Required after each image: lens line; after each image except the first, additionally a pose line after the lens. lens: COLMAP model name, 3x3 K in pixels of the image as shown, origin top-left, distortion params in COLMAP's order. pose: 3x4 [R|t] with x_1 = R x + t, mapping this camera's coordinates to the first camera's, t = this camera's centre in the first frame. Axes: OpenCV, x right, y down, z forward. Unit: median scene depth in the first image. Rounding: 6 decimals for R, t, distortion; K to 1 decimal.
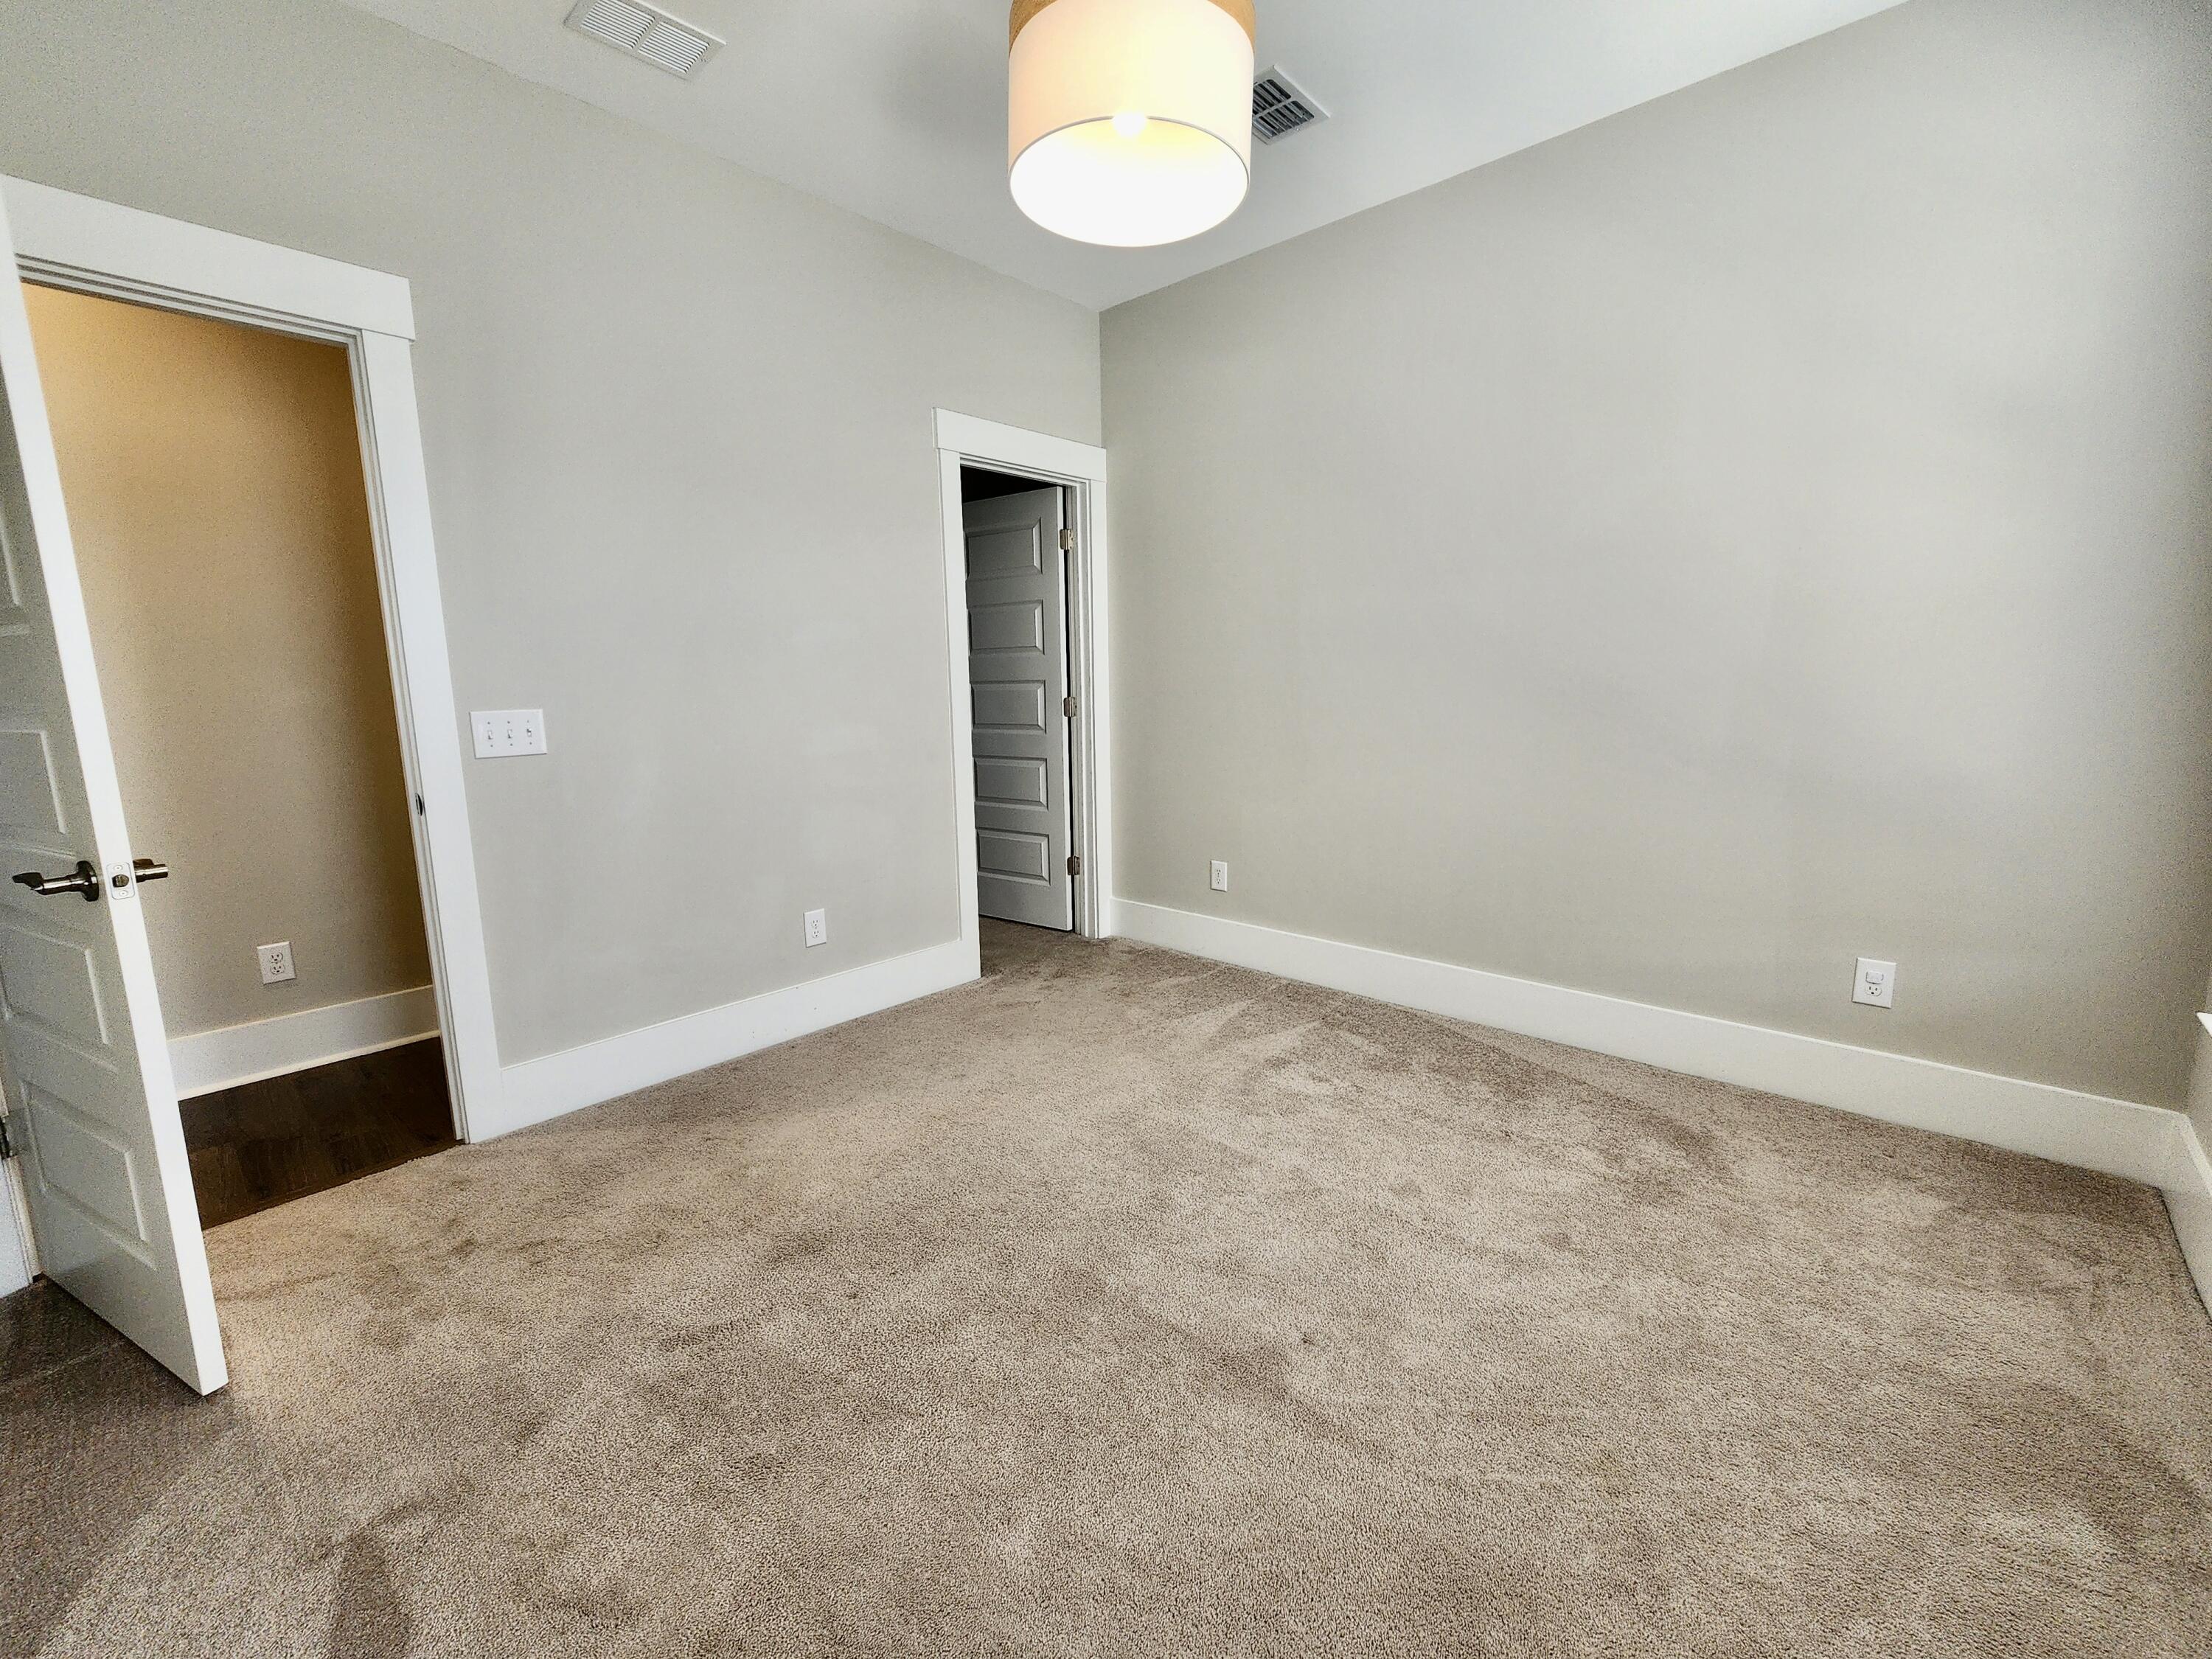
lens RADIAL K [[907.4, 0, 1094.7], [0, 907.4, 836.7], [0, 0, 1]] dist [0.002575, 0.000206]
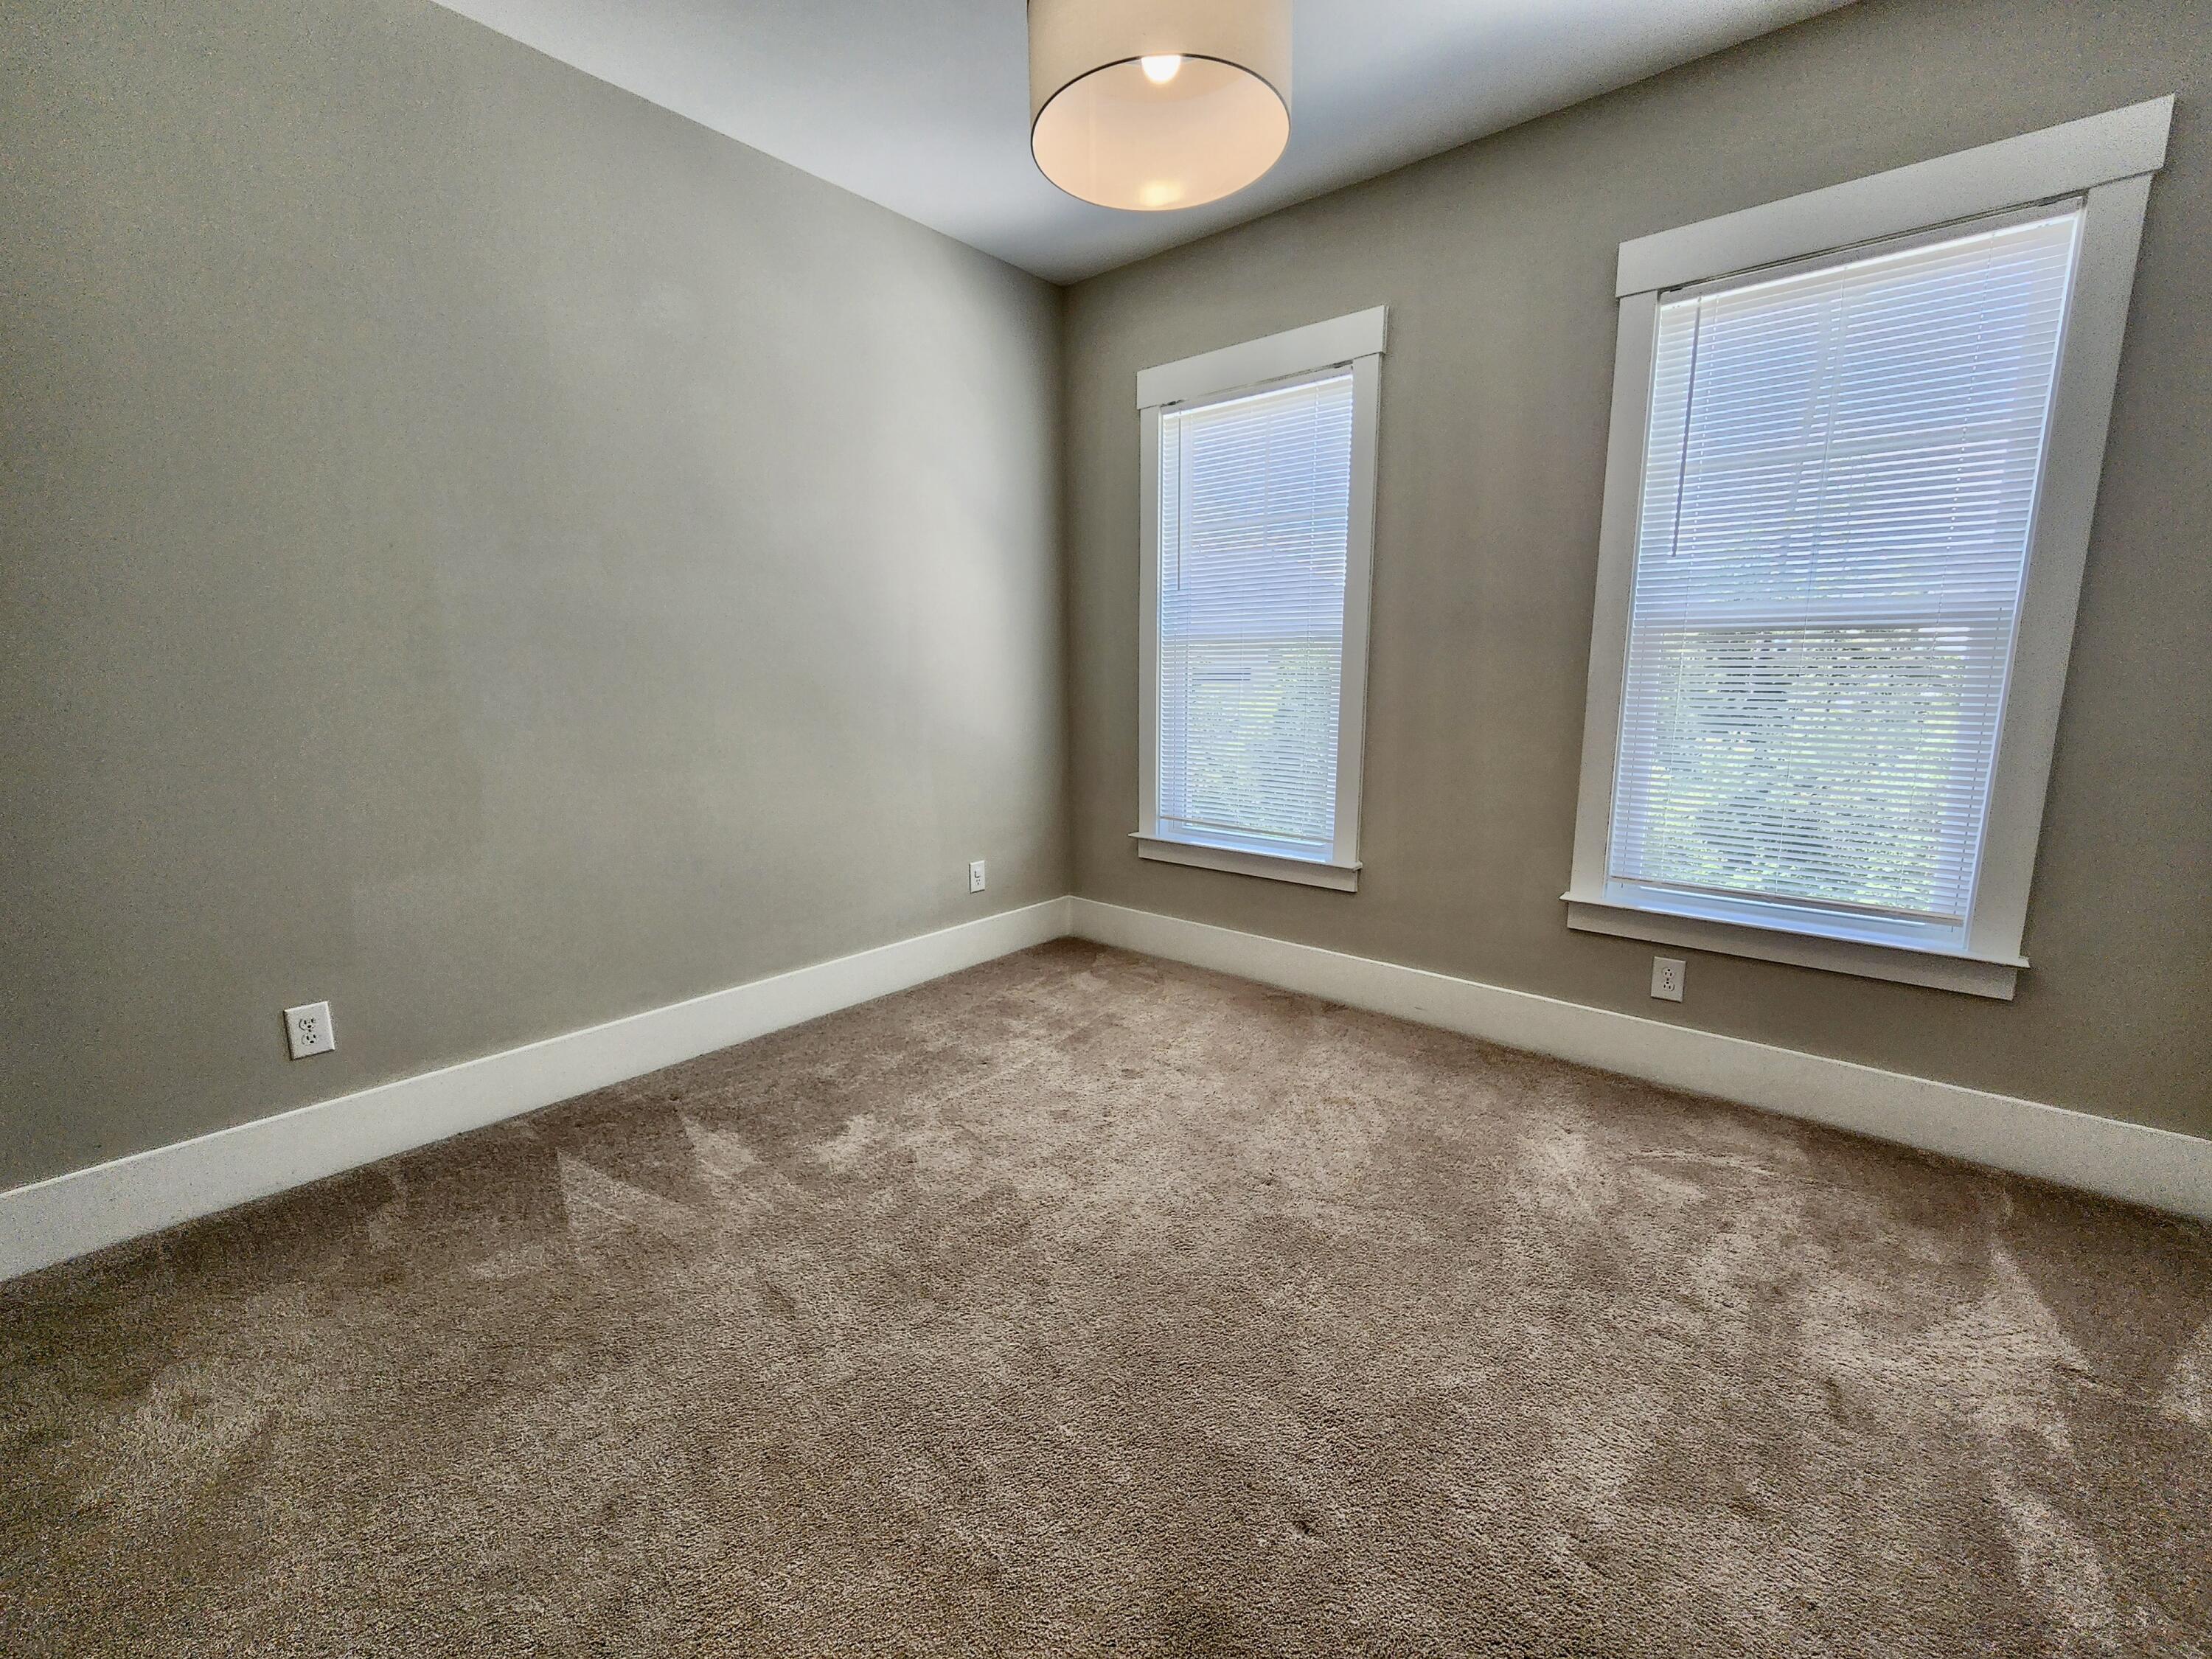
lens RADIAL K [[907.4, 0, 1111.3], [0, 907.4, 826.9], [0, 0, 1]] dist [0.002575, 0.000206]
pose [[-0.059009, -0.160281, 0.985306, -0.565852], [0.162512, 0.972316, 0.167900, -0.122721], [-0.984940, 0.170032, -0.031328, 0.679666]]
